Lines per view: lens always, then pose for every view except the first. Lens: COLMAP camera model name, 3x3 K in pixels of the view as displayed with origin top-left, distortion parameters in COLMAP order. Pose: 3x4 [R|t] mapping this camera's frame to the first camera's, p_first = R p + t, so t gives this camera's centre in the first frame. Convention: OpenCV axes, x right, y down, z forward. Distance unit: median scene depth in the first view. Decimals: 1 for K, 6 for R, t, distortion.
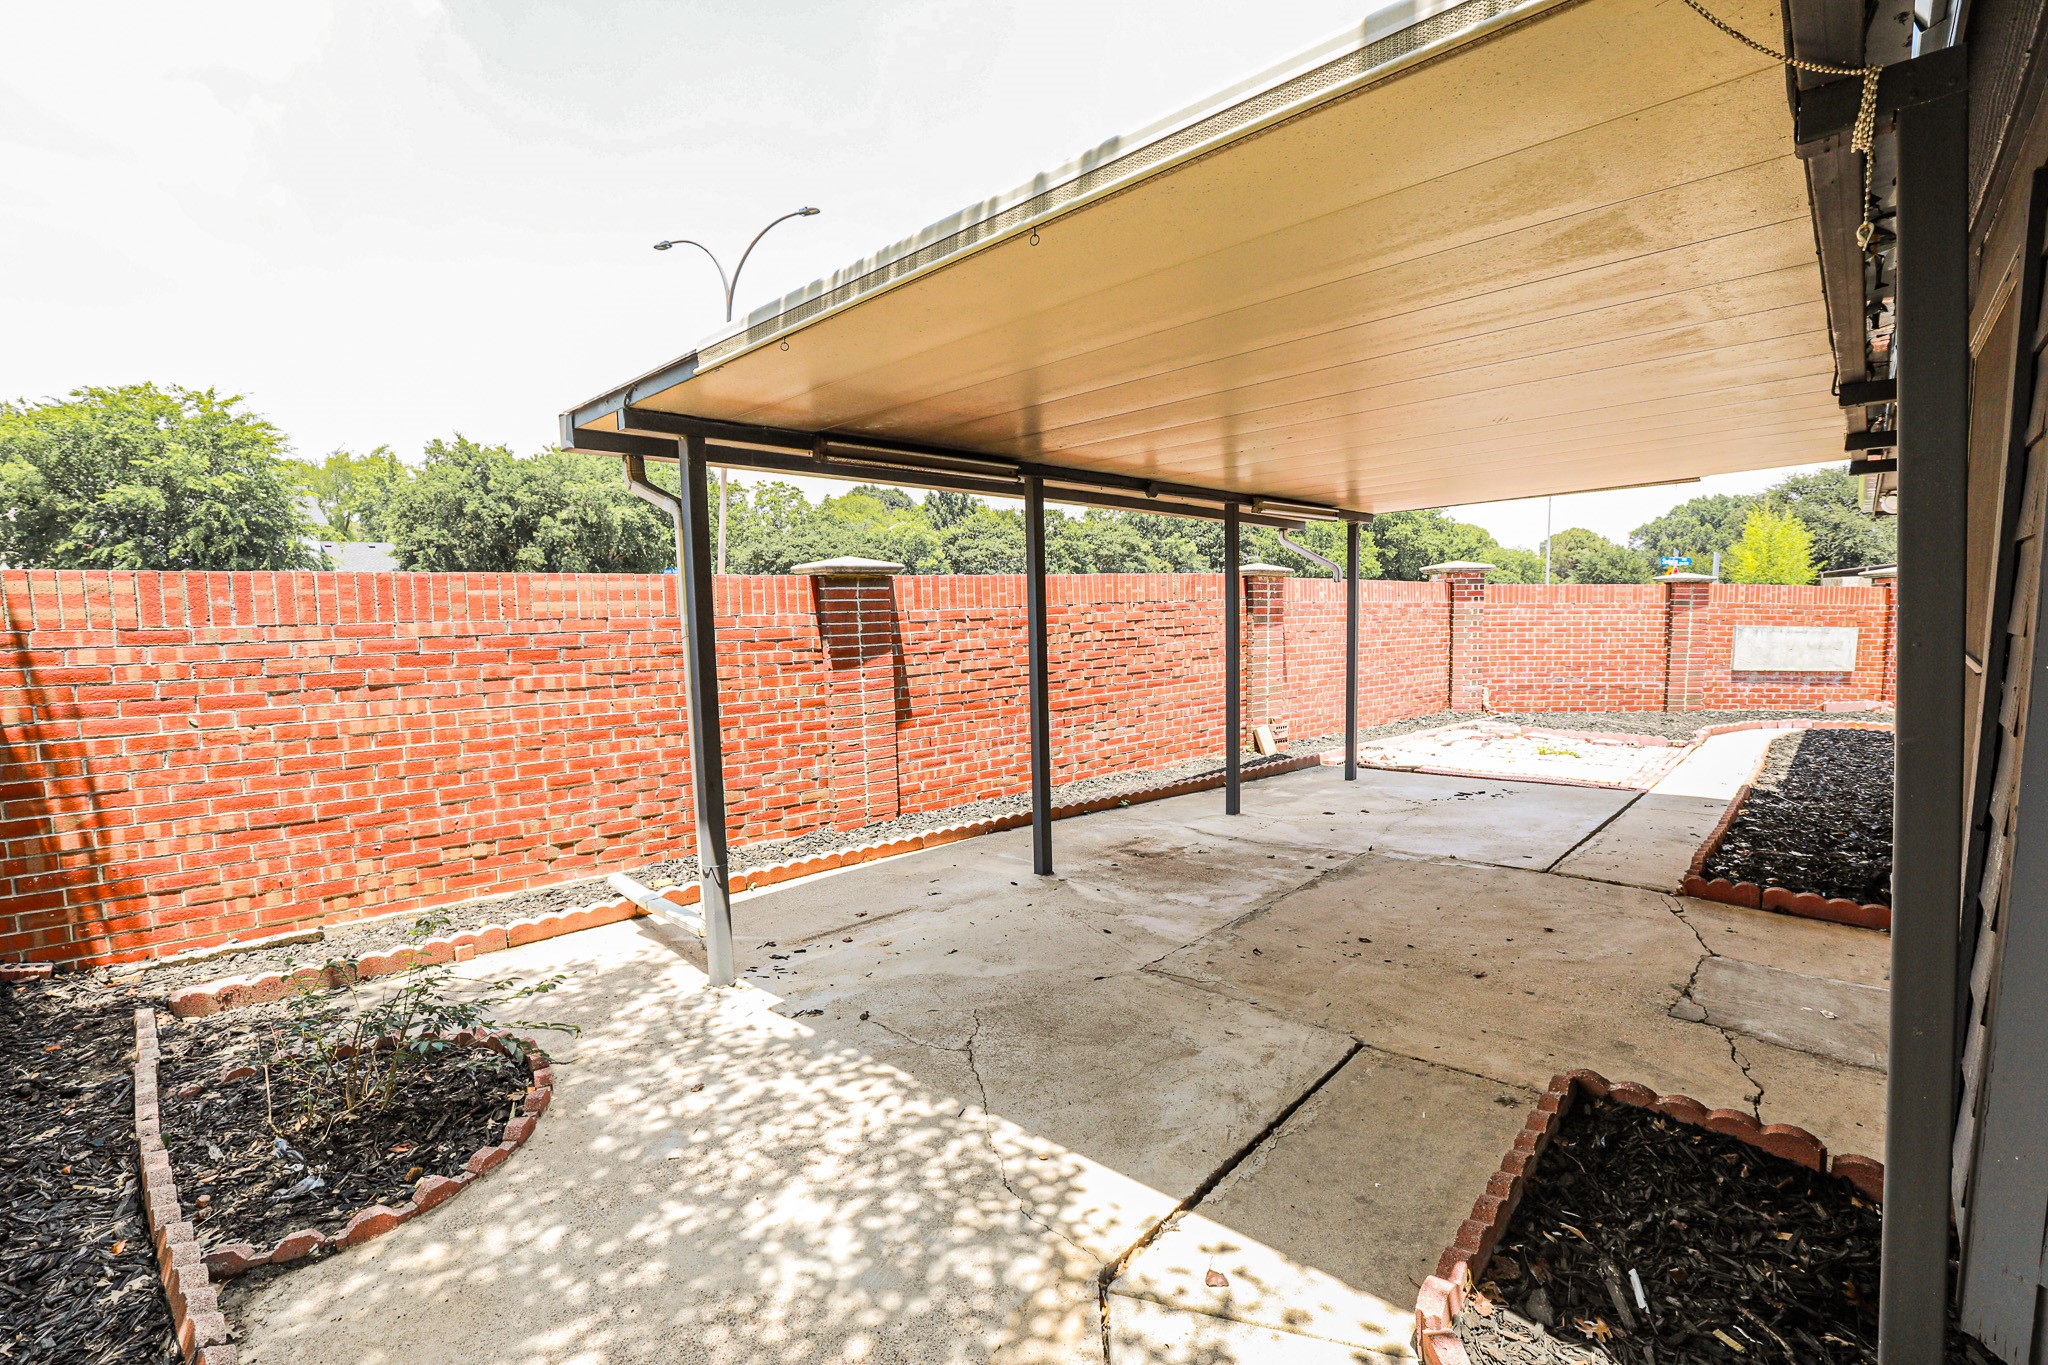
lens RADIAL K [[936.6, 0, 1033.1], [0, 936.6, 689.5], [0, 0, 1]] dist [-0.037591, 0.008608]
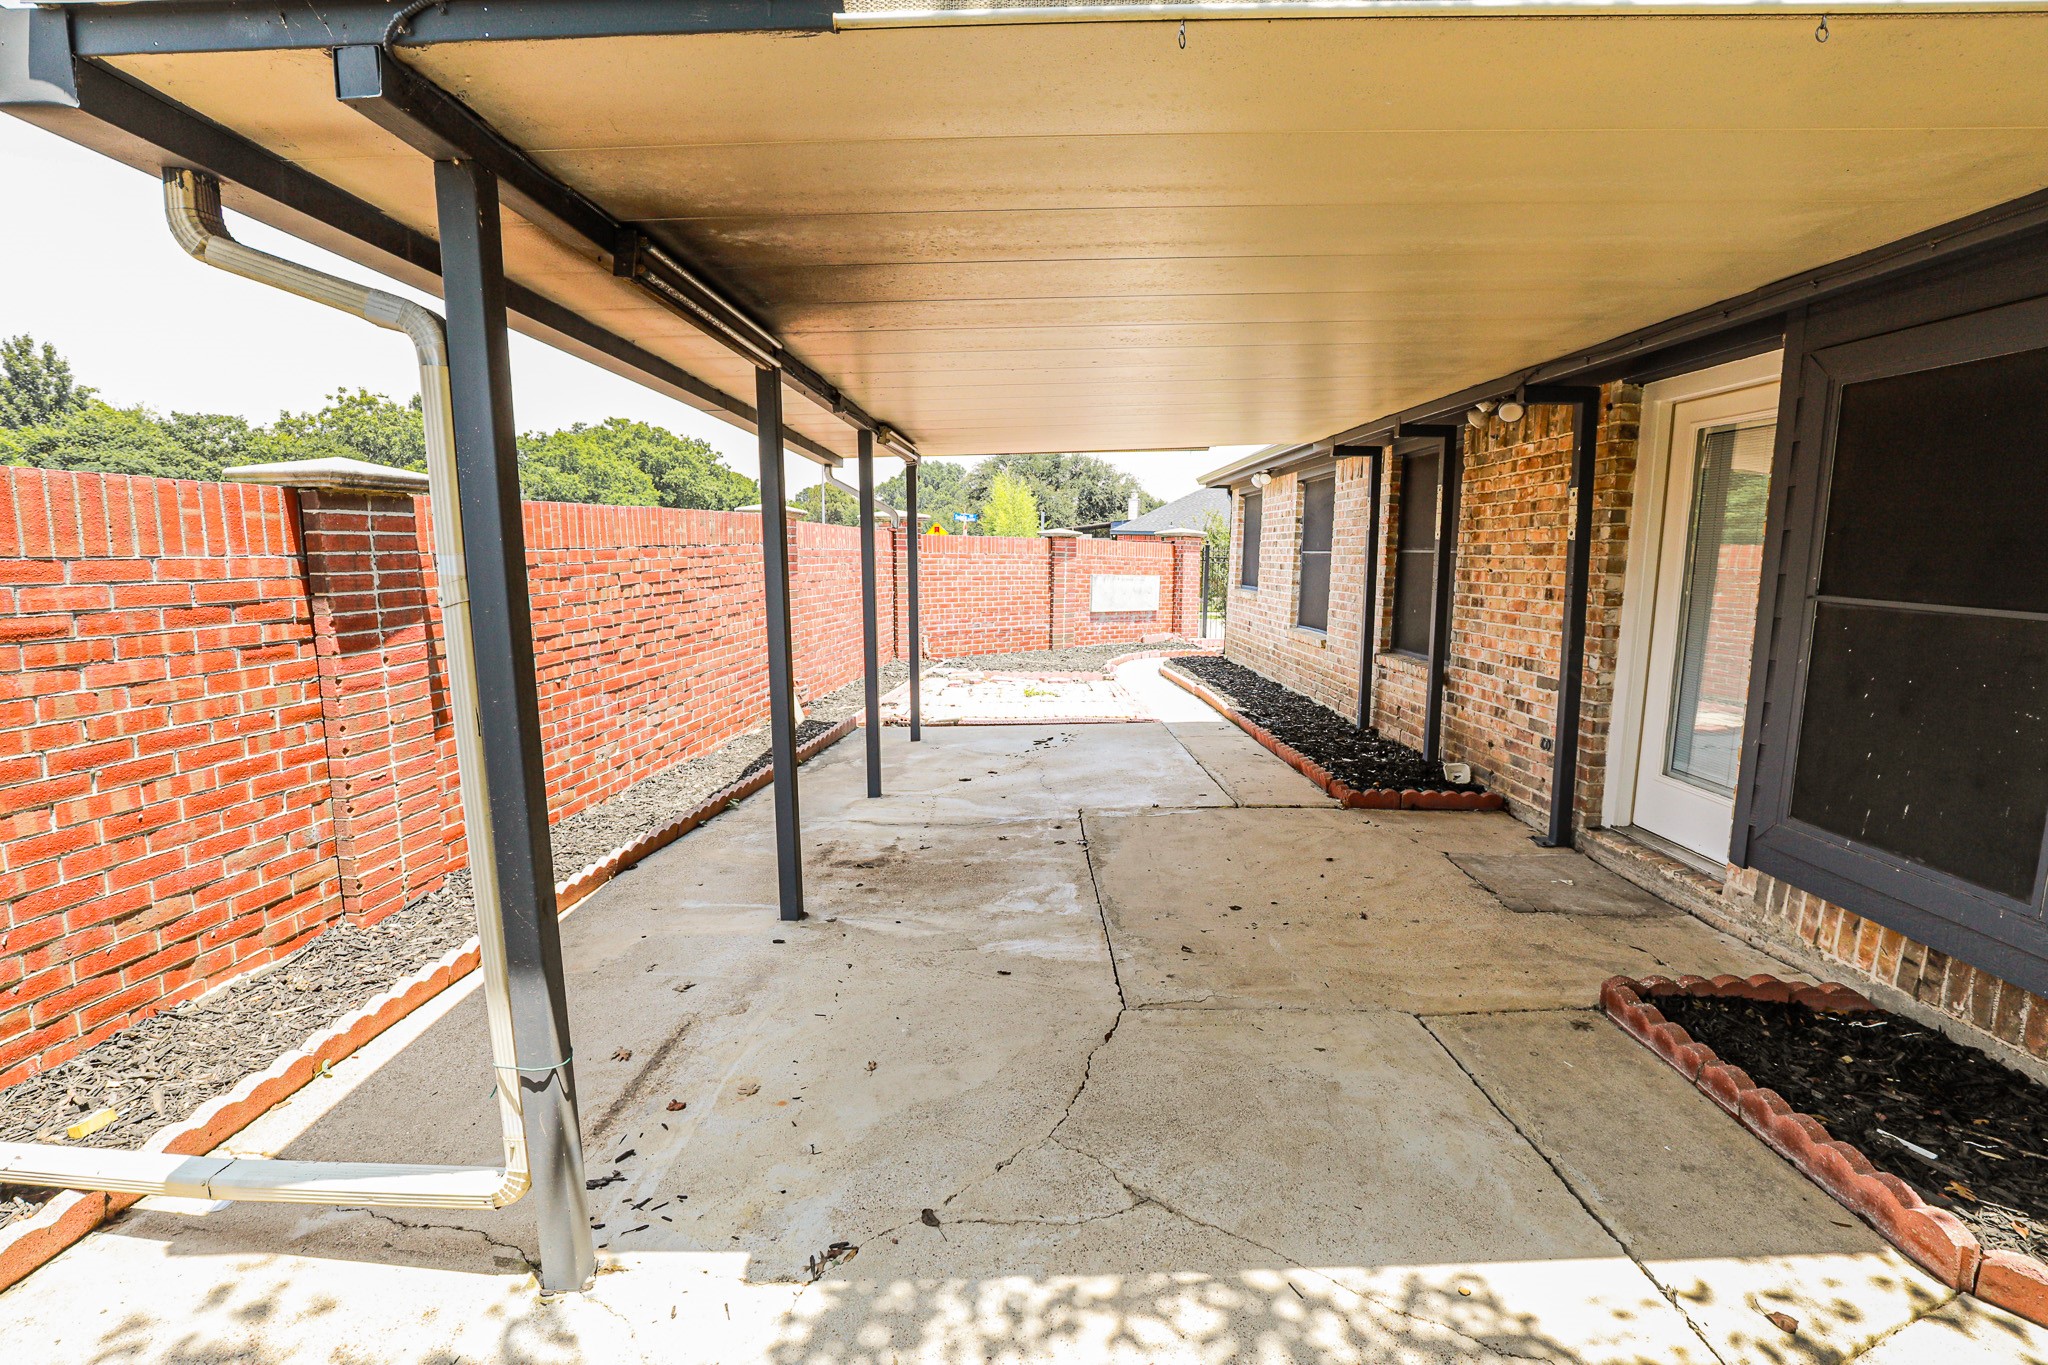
lens RADIAL K [[965.5, 0, 1024.0], [0, 965.5, 682.5], [0, 0, 1]] dist [-0.038019, 0.007317]
pose [[0.731858, -0.073436, 0.677488, -0.303064], [0.043134, 0.997175, 0.061493, -0.021118], [-0.680090, -0.015781, 0.732958, 0.283998]]
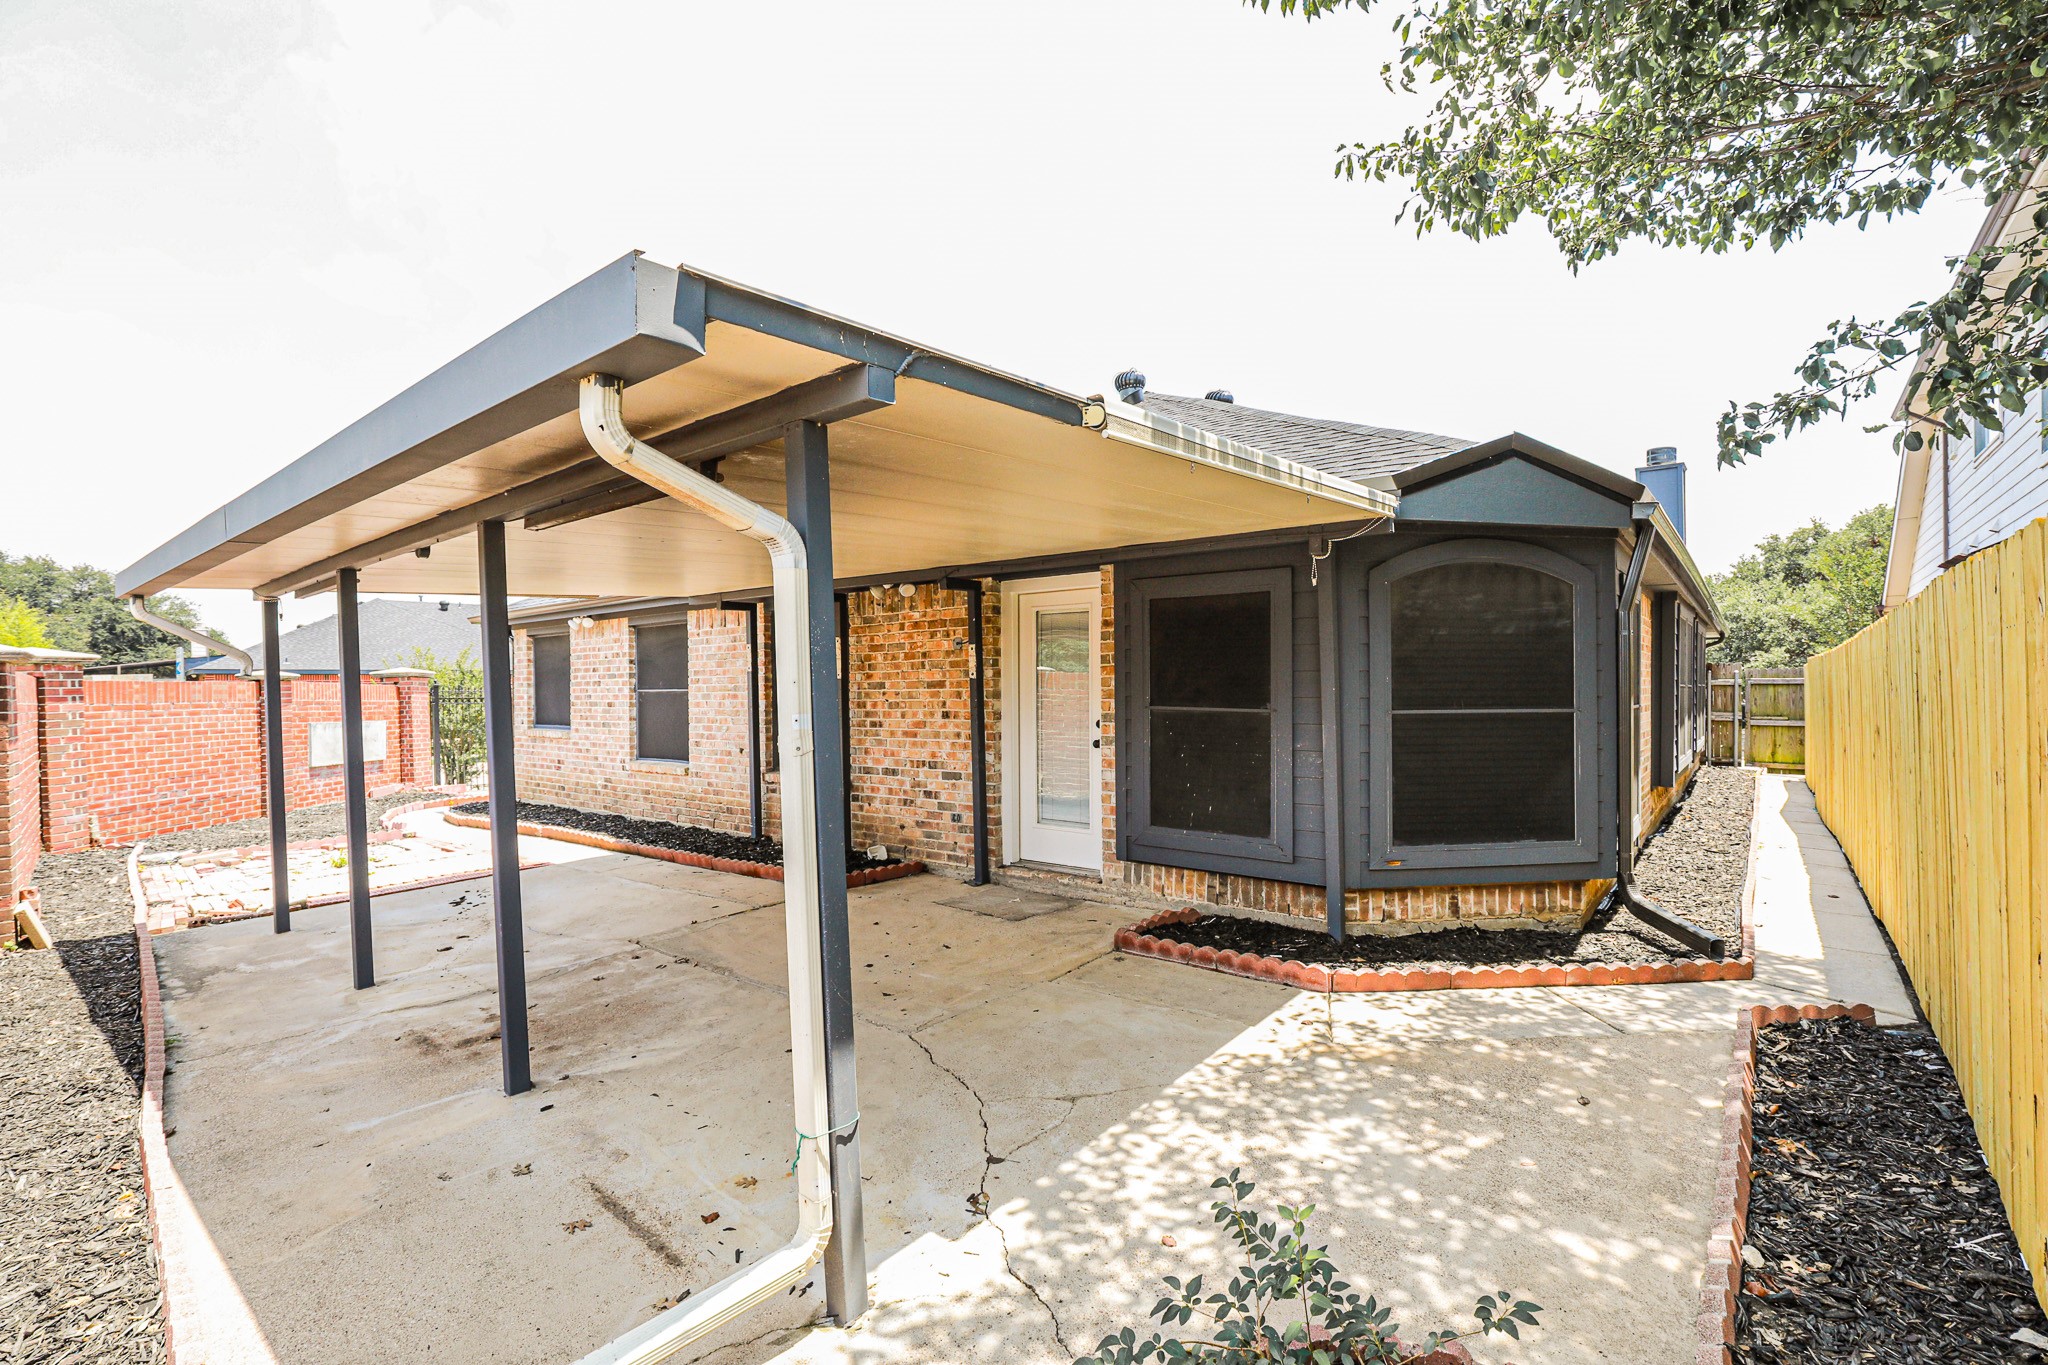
lens RADIAL K [[936.6, 0, 1033.1], [0, 936.6, 689.5], [0, 0, 1]] dist [-0.037591, 0.008608]
pose [[-0.063939, 0.004185, 0.997945, -0.598833], [0.105139, 0.994454, 0.002566, -0.050921], [-0.992400, 0.105087, -0.064024, 0.549819]]
